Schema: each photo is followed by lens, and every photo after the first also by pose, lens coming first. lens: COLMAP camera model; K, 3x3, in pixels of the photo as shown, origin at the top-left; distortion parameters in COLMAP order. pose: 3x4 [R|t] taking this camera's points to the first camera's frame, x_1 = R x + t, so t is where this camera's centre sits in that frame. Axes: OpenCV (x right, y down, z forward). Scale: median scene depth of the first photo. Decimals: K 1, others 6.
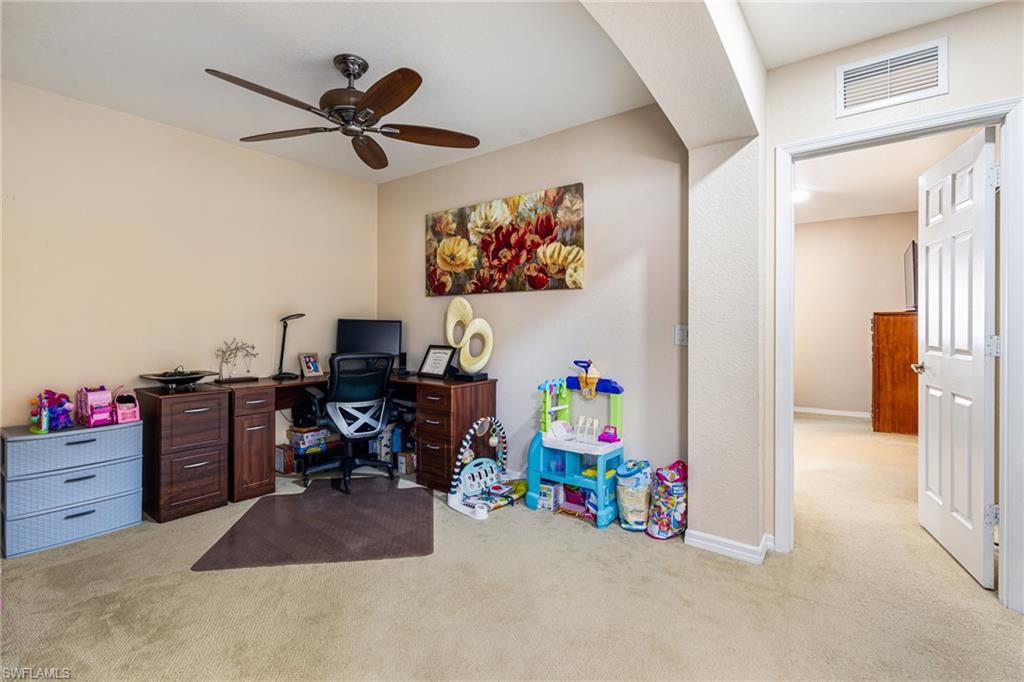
lens RADIAL K [[462.8, 0, 512.1], [0, 462.8, 324.5], [0, 0, 1]] dist [-0.000296, -0.000041]
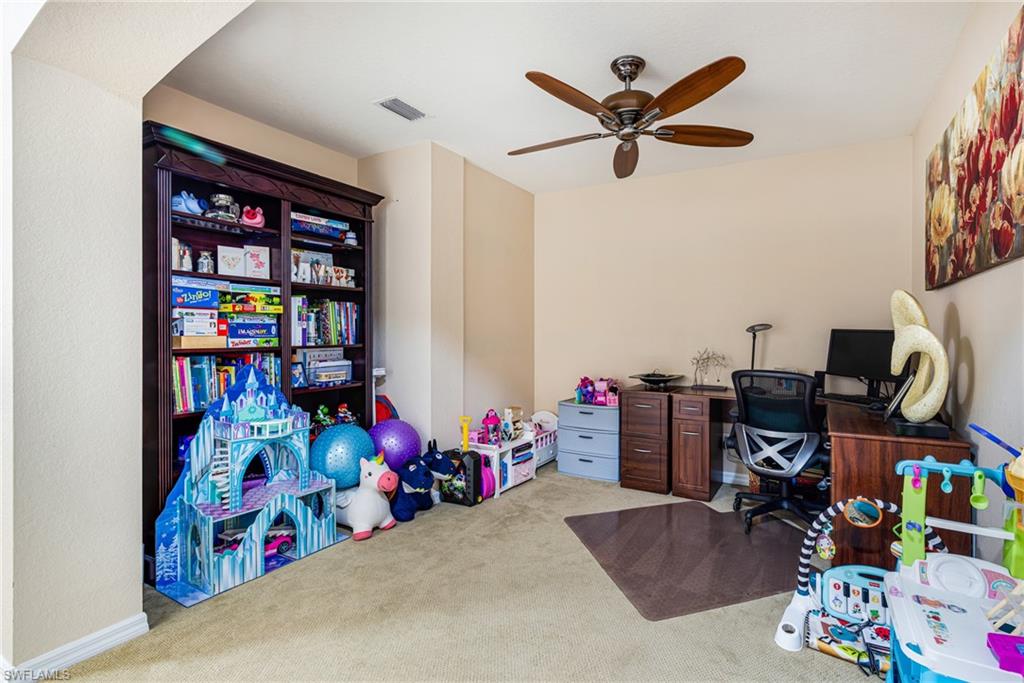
lens RADIAL K [[436.0, 0, 512.5], [0, 436.0, 335.2], [0, 0, 1]] dist [0.000955, 0.000112]
pose [[0.182034, 0.001327, -0.983291, 0.386380], [-0.002839, 0.999996, 0.000824, -0.000377], [0.983288, 0.002642, 0.182037, 0.459021]]
